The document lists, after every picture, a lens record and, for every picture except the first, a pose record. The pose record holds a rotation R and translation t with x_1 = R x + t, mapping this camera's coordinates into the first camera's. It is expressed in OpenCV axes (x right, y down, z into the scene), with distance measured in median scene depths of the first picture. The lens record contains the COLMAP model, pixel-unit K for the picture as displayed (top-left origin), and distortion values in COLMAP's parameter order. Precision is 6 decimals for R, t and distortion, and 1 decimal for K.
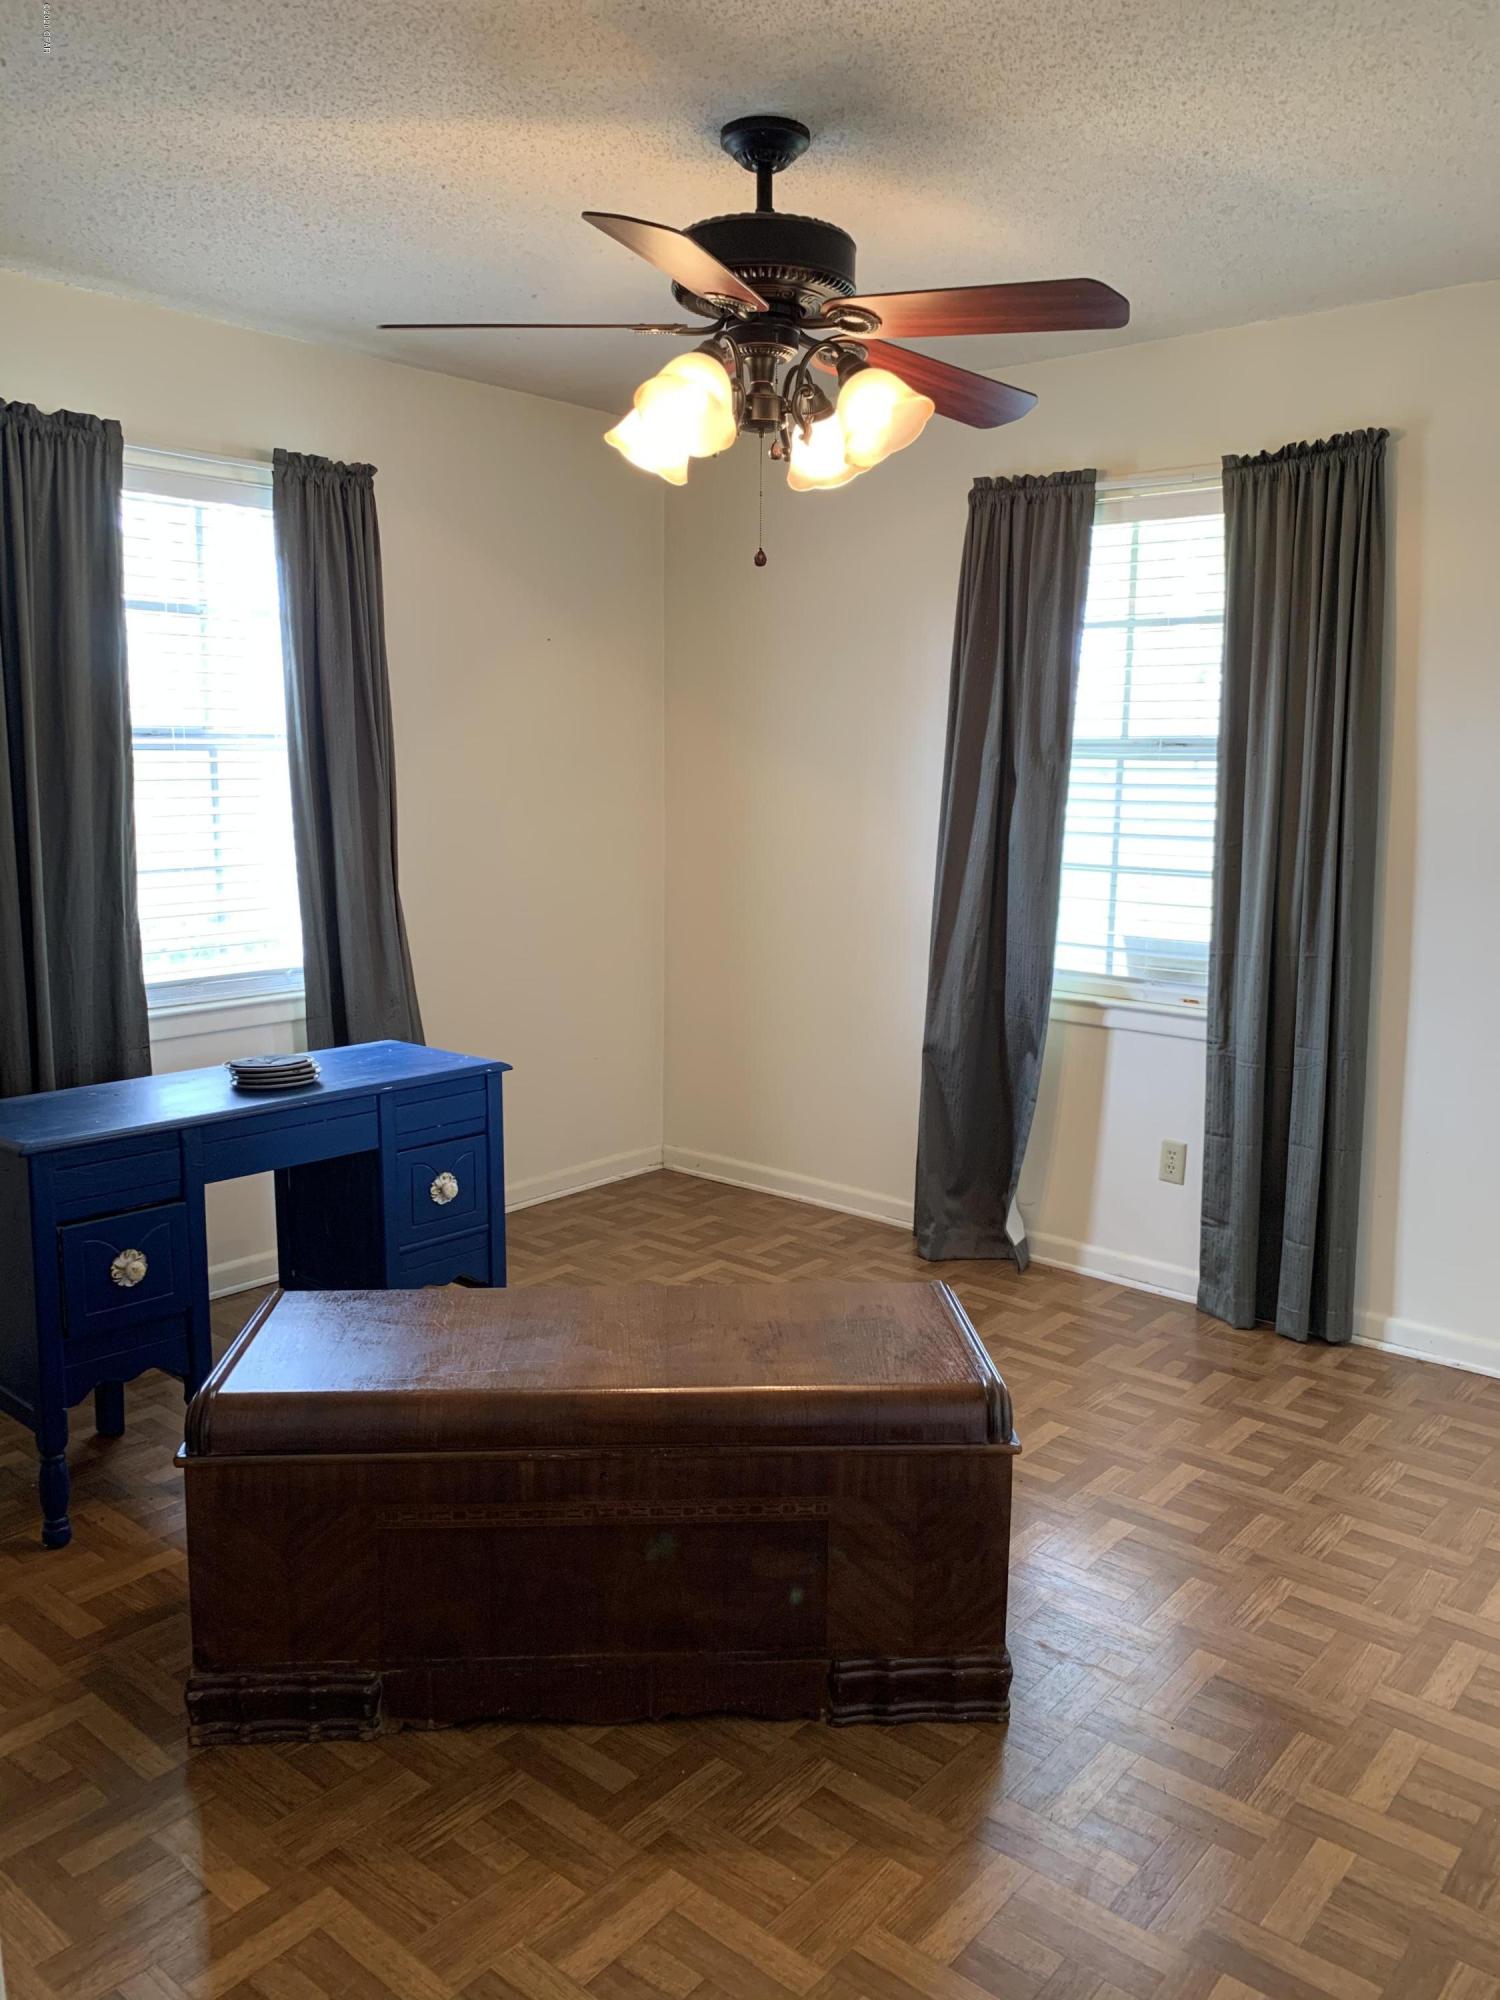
lens RADIAL K [[1533.7, 0, 749.8], [0, 1533.7, 995.0], [0, 0, 1]] dist [0.003376, 0.000279]
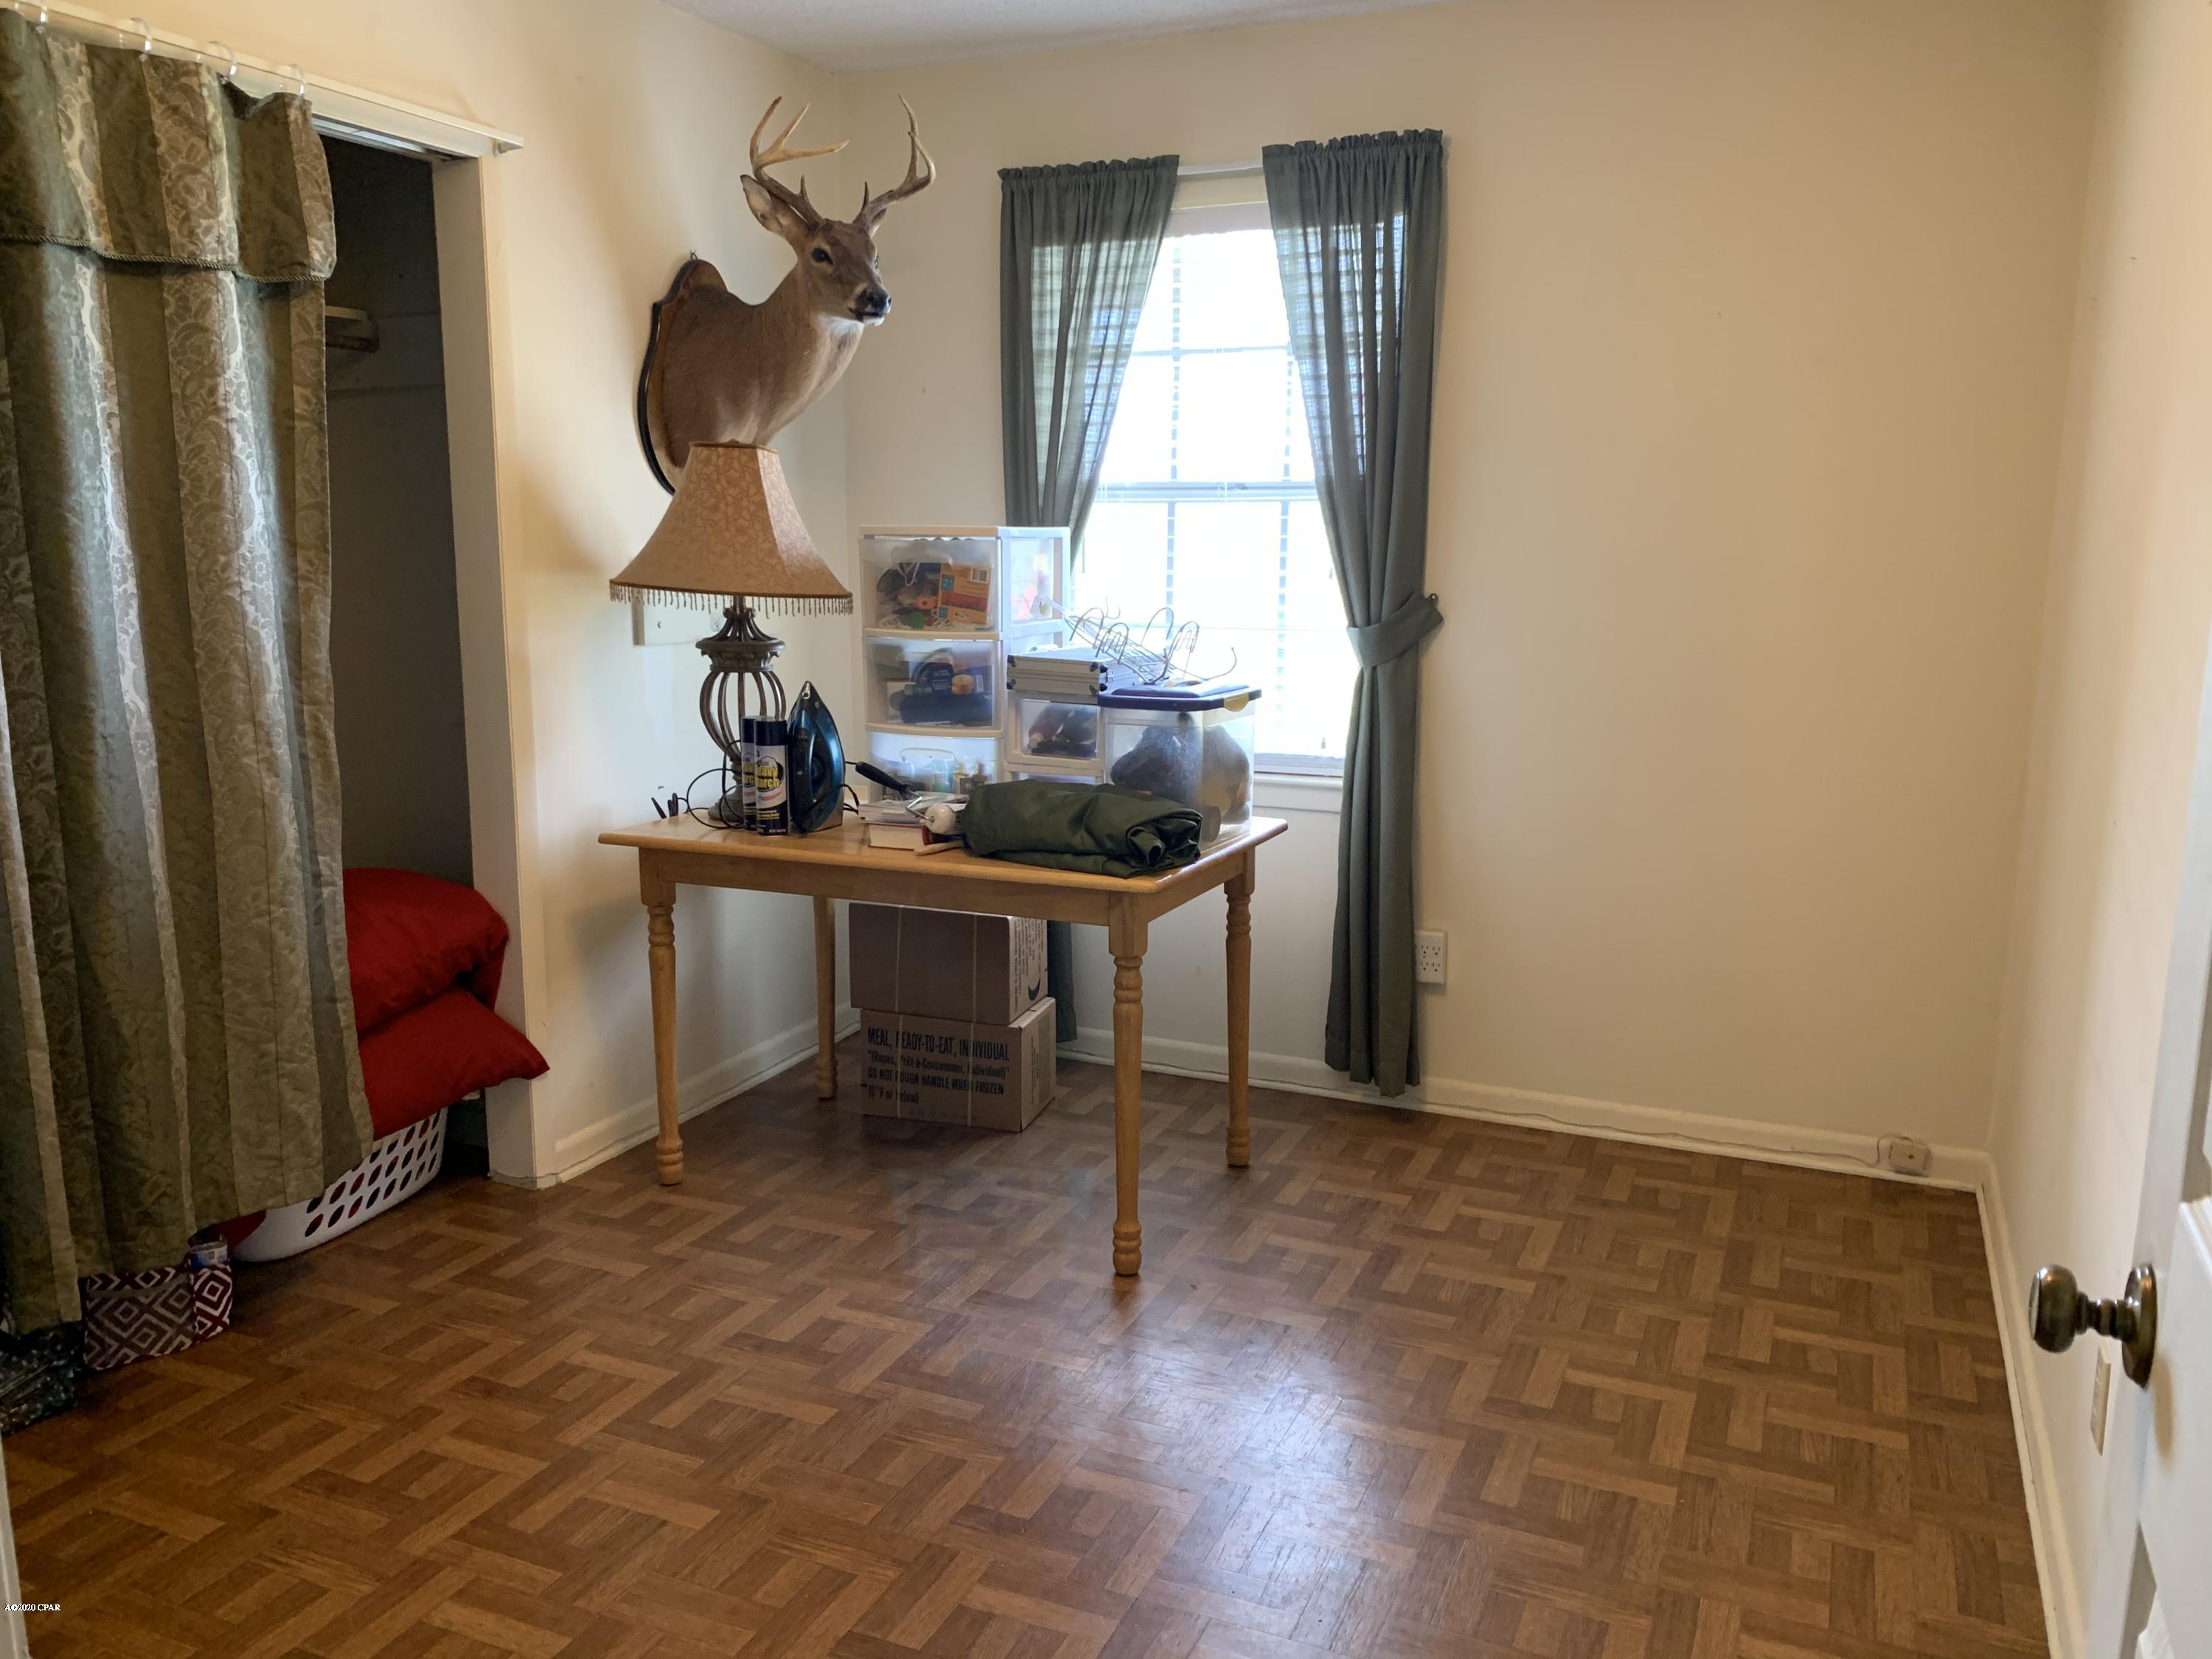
lens RADIAL K [[1696.3, 0, 1107.0], [0, 1696.3, 827.2], [0, 0, 1]] dist [0.003376, 0.000279]
pose [[0.281818, 0.169142, -0.944441, 0.487944], [-0.144968, 0.980545, 0.132350, -0.089912], [0.948453, 0.099615, 0.300856, 0.575267]]
